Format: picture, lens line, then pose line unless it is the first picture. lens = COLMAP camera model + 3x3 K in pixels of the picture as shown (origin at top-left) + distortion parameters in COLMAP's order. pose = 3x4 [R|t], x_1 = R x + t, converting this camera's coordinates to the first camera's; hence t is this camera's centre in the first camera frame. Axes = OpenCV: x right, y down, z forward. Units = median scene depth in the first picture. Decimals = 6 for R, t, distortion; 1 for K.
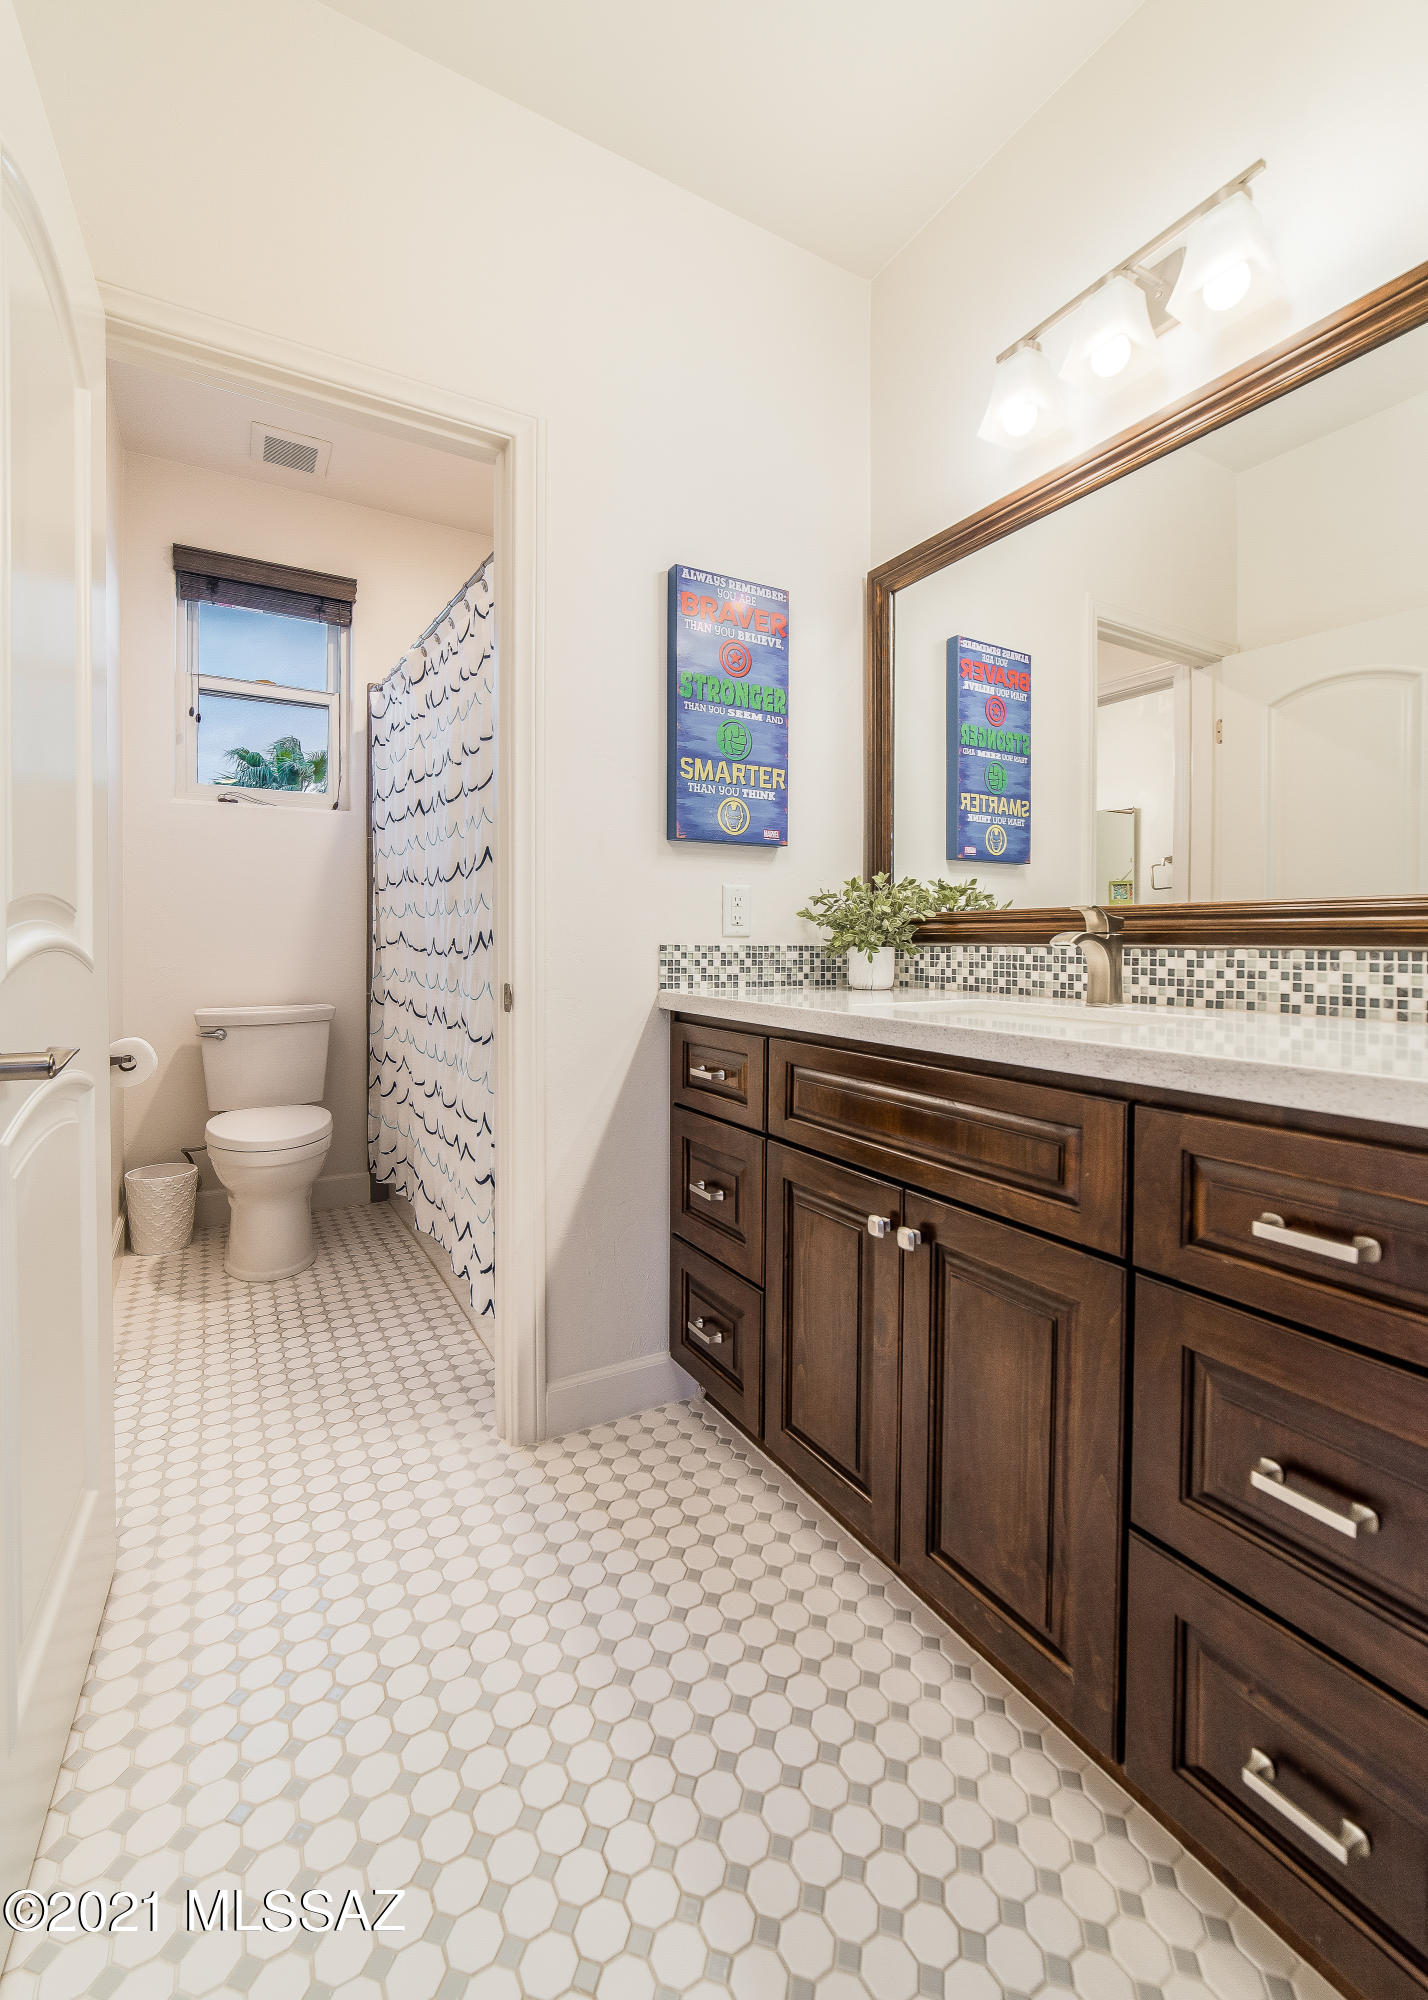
lens RADIAL K [[861.4, 0, 713.3], [0, 861.4, 950.7], [0, 0, 1]] dist [-0.001156, -0.000065]
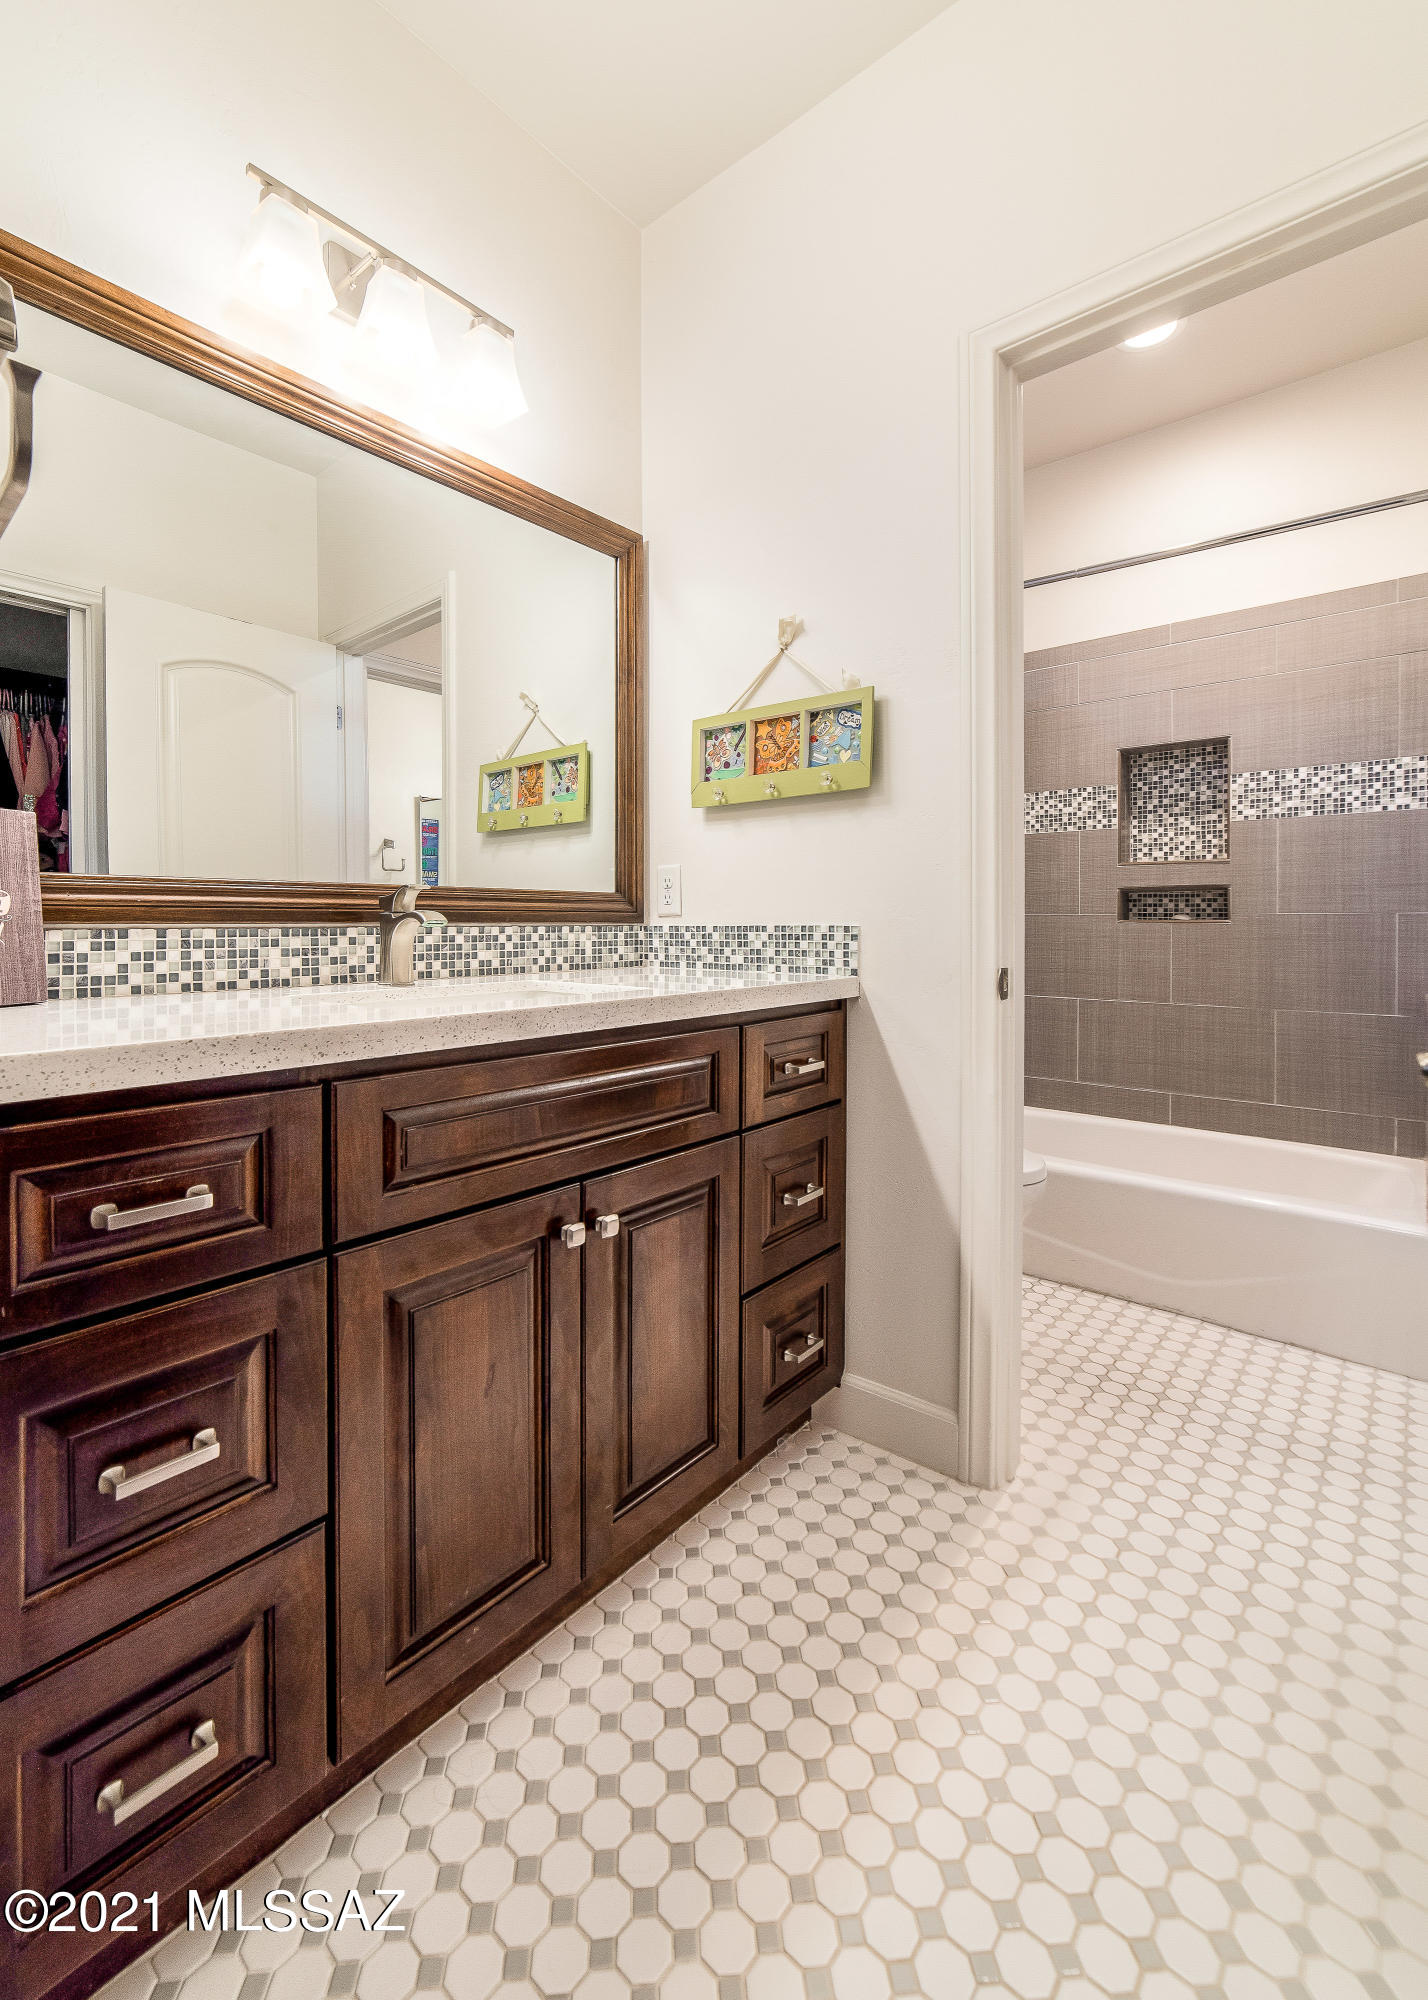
lens RADIAL K [[895.8, 0, 565.4], [0, 895.8, 939.8], [0, 0, 1]] dist [0.015728, -0.000175]
pose [[-0.248483, -0.023336, 0.968355, -0.631278], [0.014796, 0.999502, 0.027883, -0.015739], [-0.968523, 0.021257, -0.248014, 1.098778]]
